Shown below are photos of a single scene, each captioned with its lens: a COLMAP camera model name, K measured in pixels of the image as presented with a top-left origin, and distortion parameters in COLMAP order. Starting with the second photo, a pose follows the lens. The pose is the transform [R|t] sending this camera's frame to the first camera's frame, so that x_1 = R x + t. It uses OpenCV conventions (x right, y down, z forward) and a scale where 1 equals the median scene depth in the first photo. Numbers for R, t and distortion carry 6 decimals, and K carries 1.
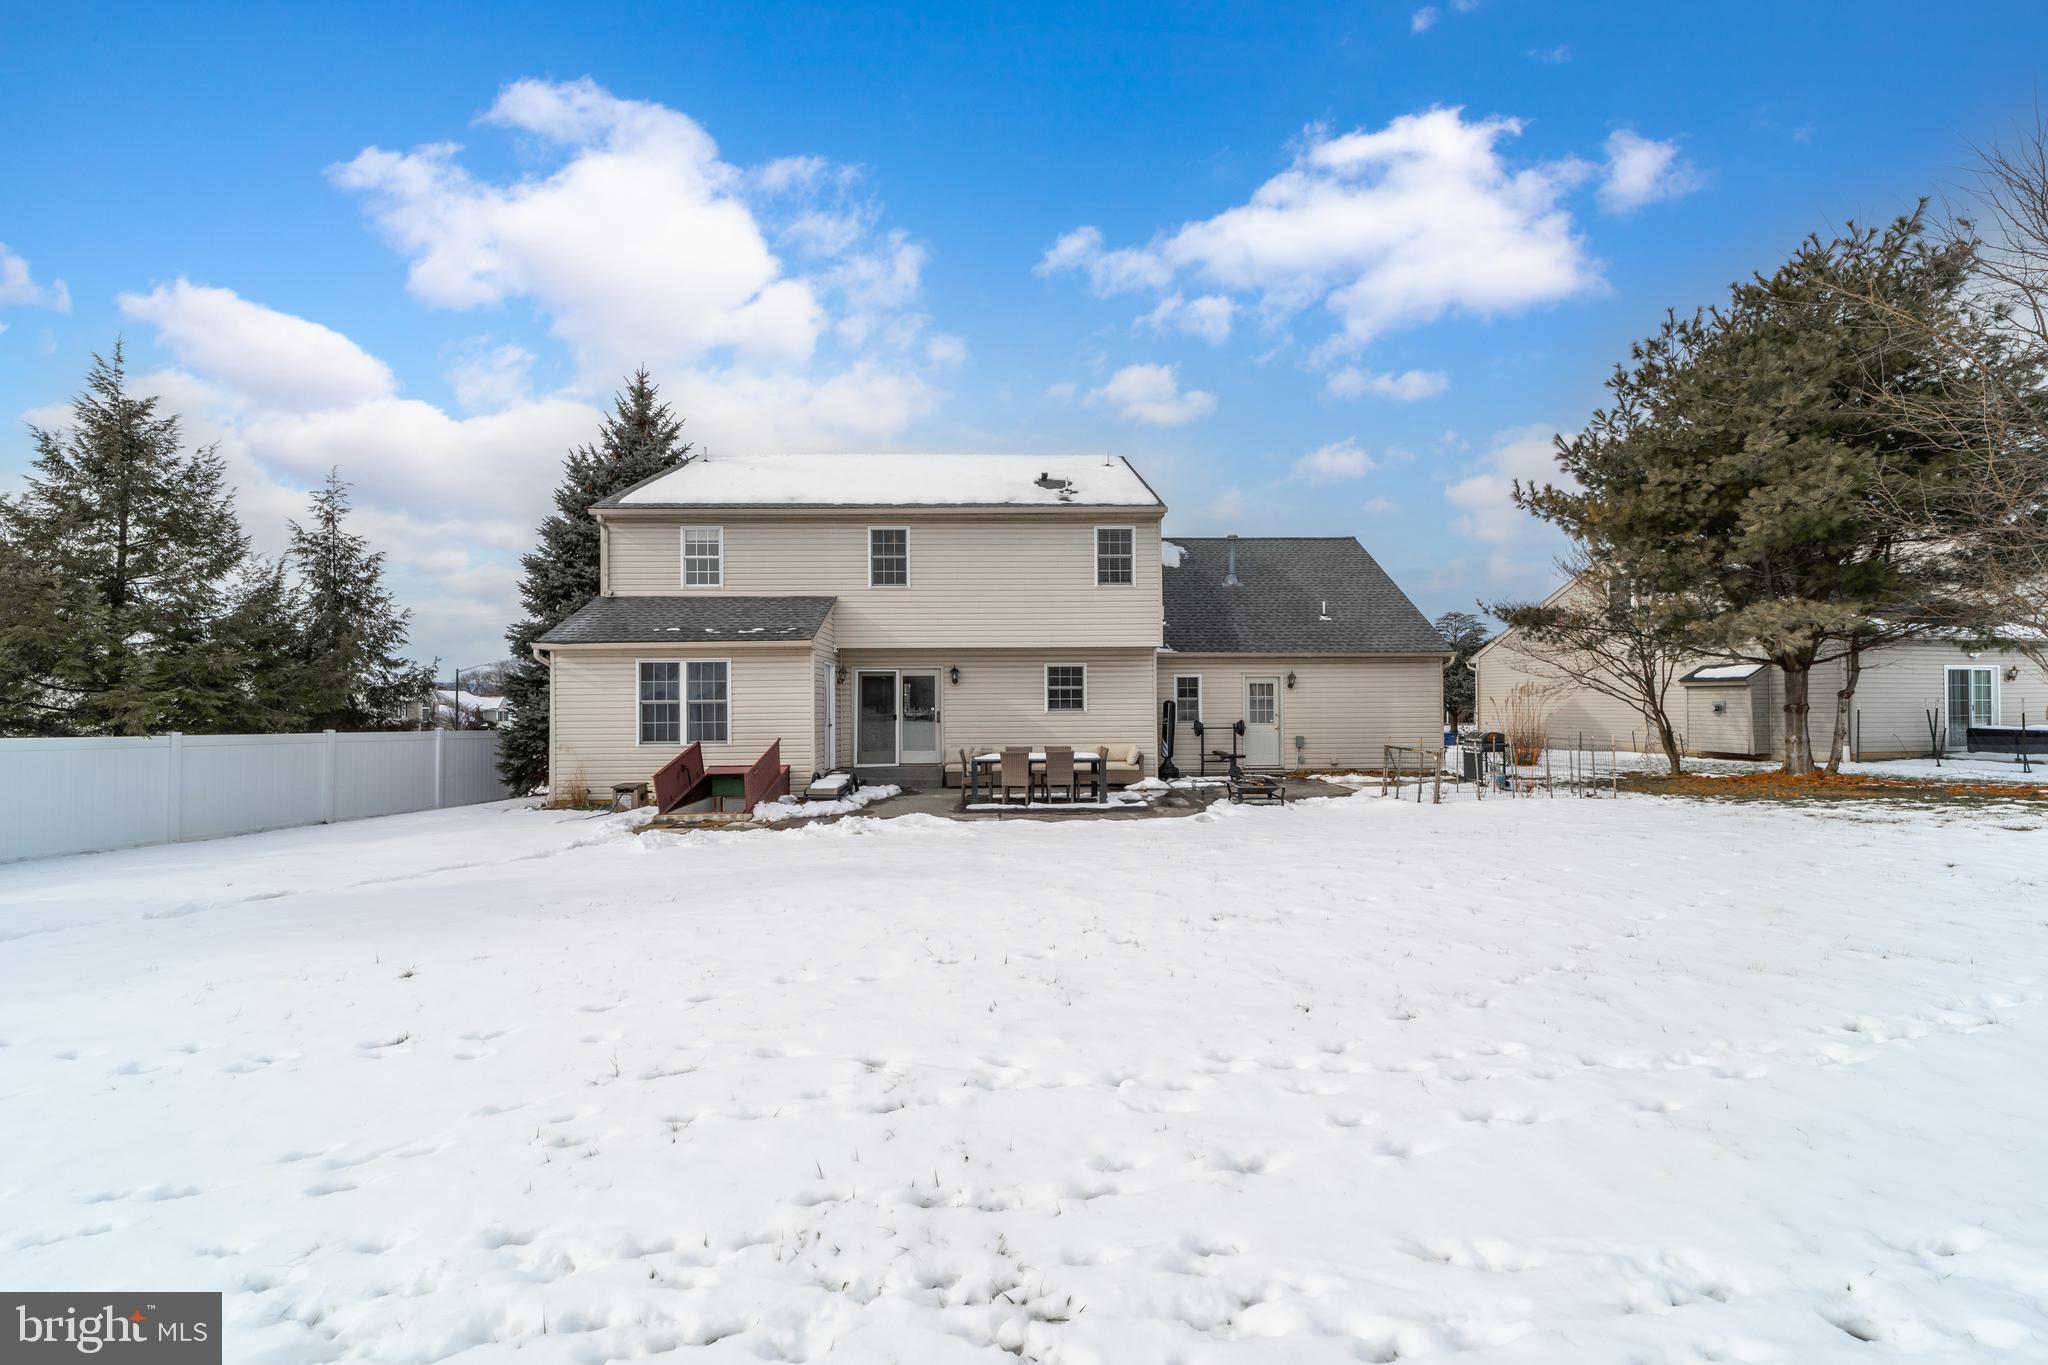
lens RADIAL K [[780.1, 0, 1024.0], [0, 780.1, 682.5], [0, 0, 1]] dist [0.001117, 0.000032]
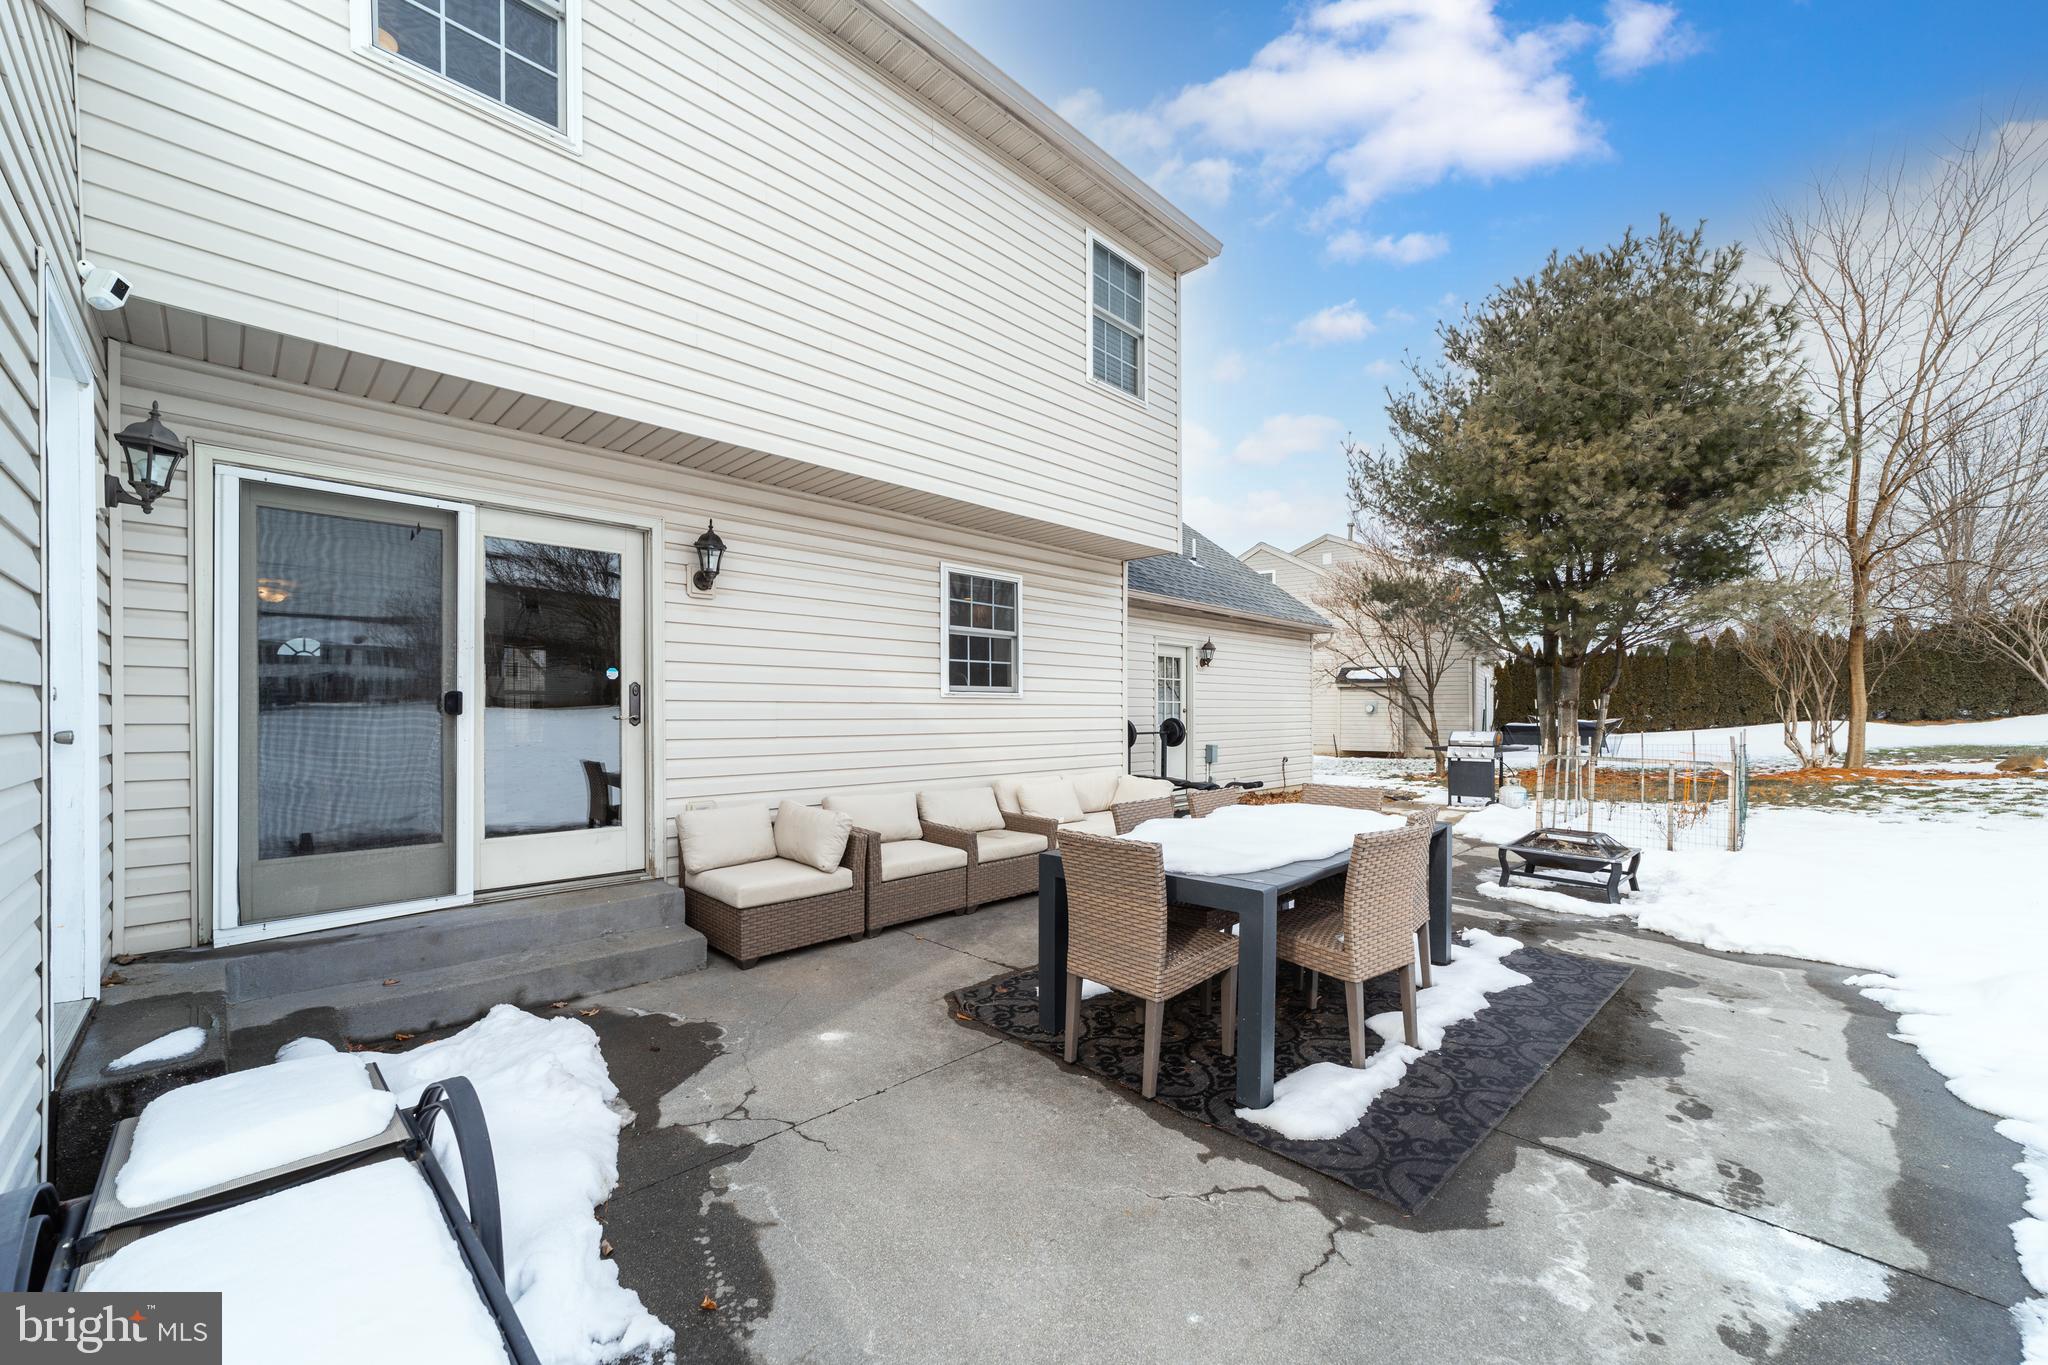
lens RADIAL K [[790.3, 0, 1012.9], [0, 790.3, 706.9], [0, 0, 1]] dist [-0.000836, 0.000083]
pose [[0.734495, 0.010028, 0.678540, -0.209628], [-0.018771, 0.999808, 0.005543, 0.043051], [-0.678354, -0.016808, 0.734543, 0.727632]]
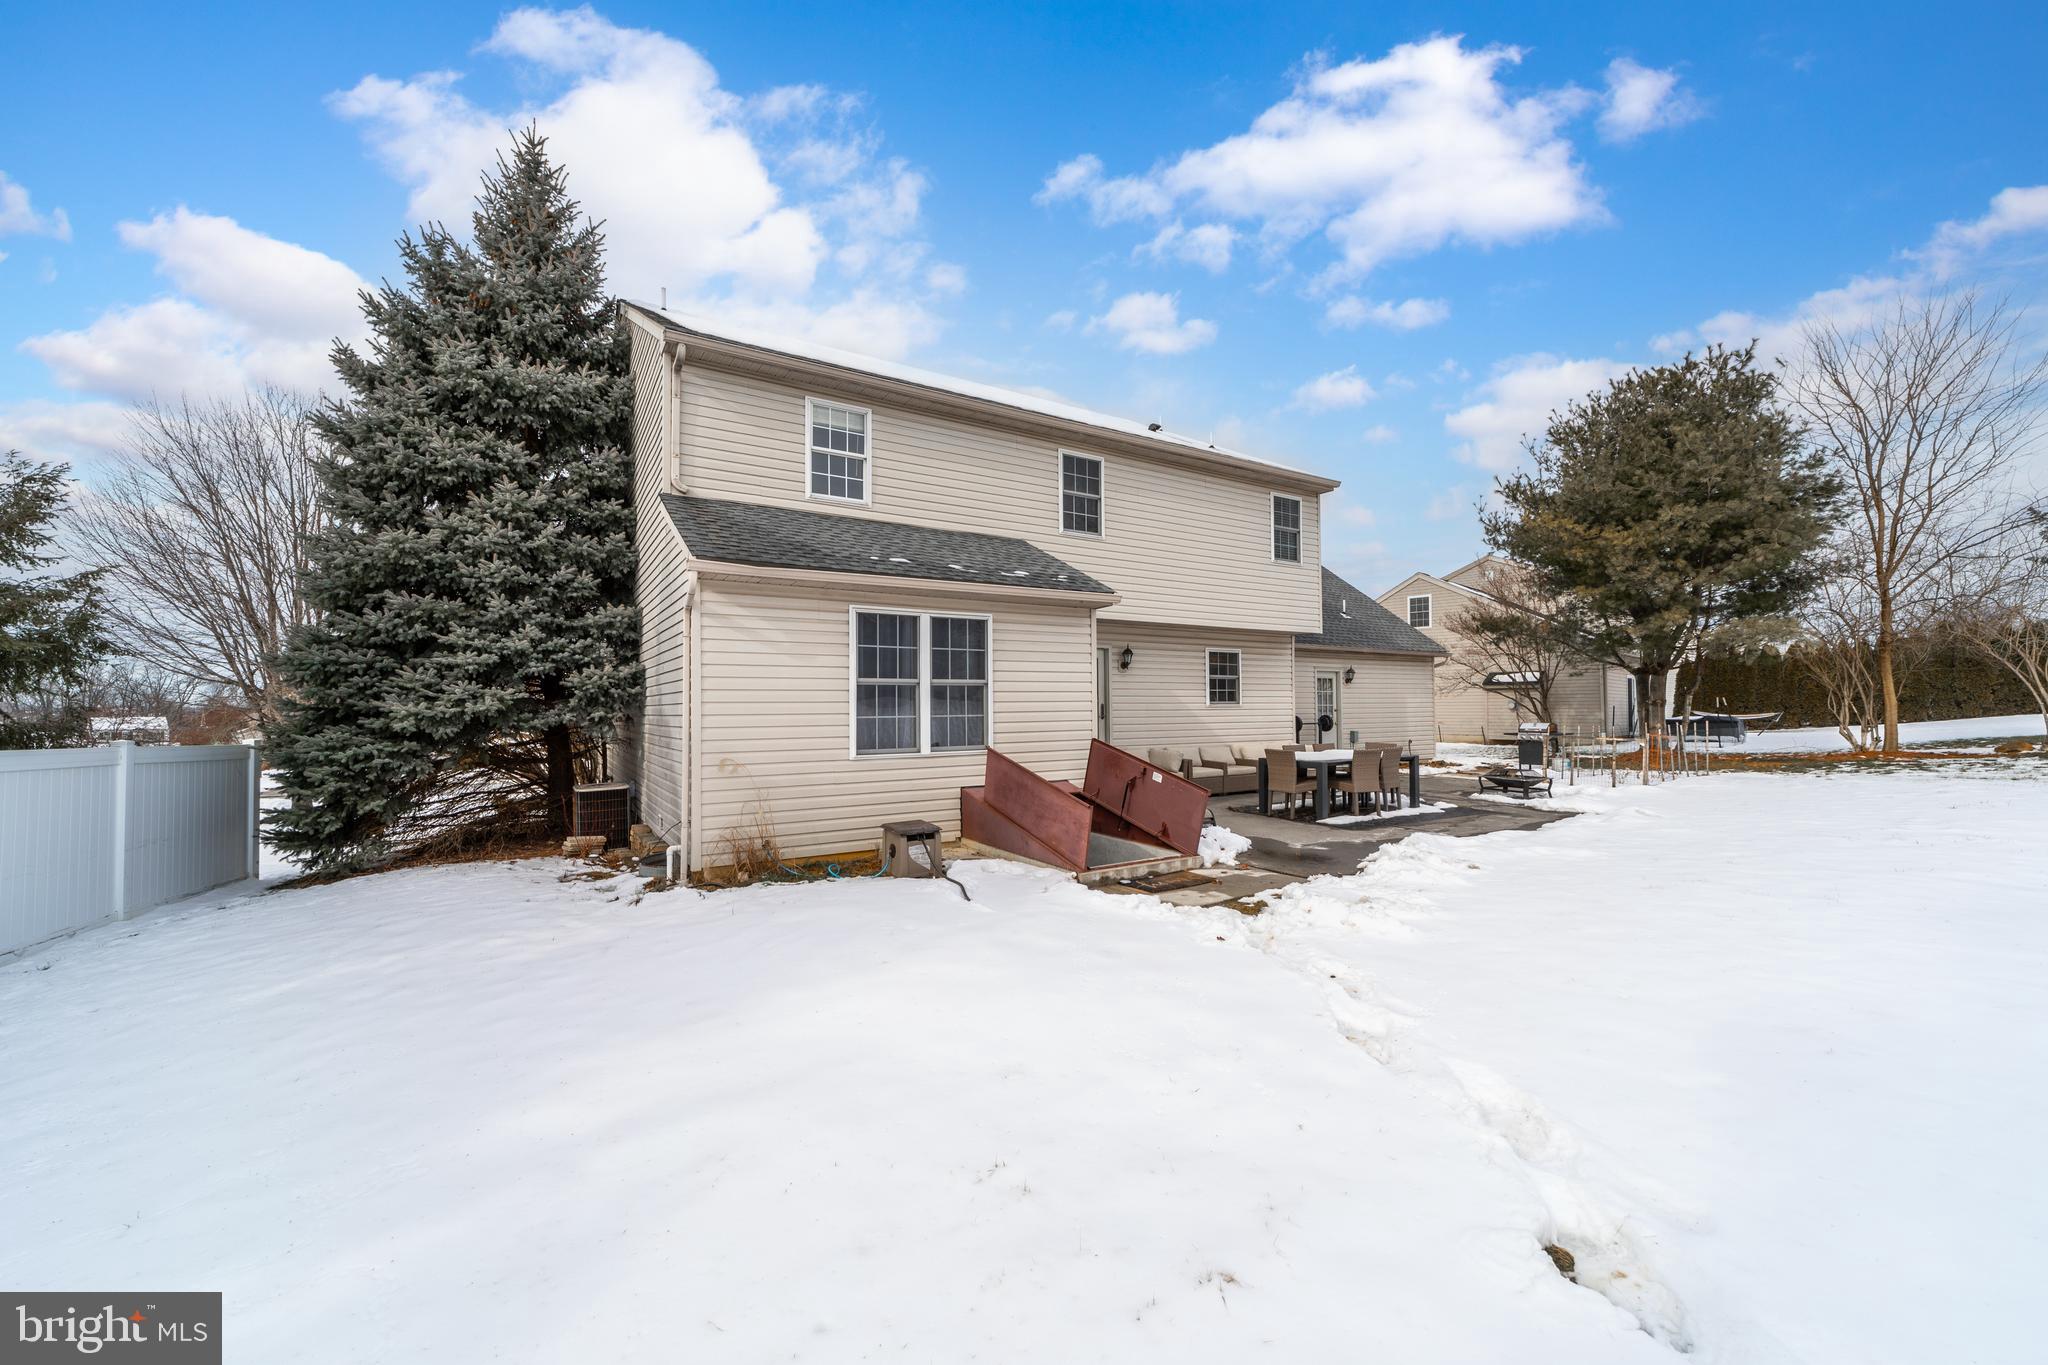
lens RADIAL K [[780.1, 0, 1024.0], [0, 780.1, 682.5], [0, 0, 1]] dist [0.001117, 0.000032]
pose [[0.863998, 0.017464, 0.503192, -0.586082], [-0.012410, 0.999833, -0.013393, 0.027995], [-0.503342, 0.005327, 0.864071, 0.386780]]
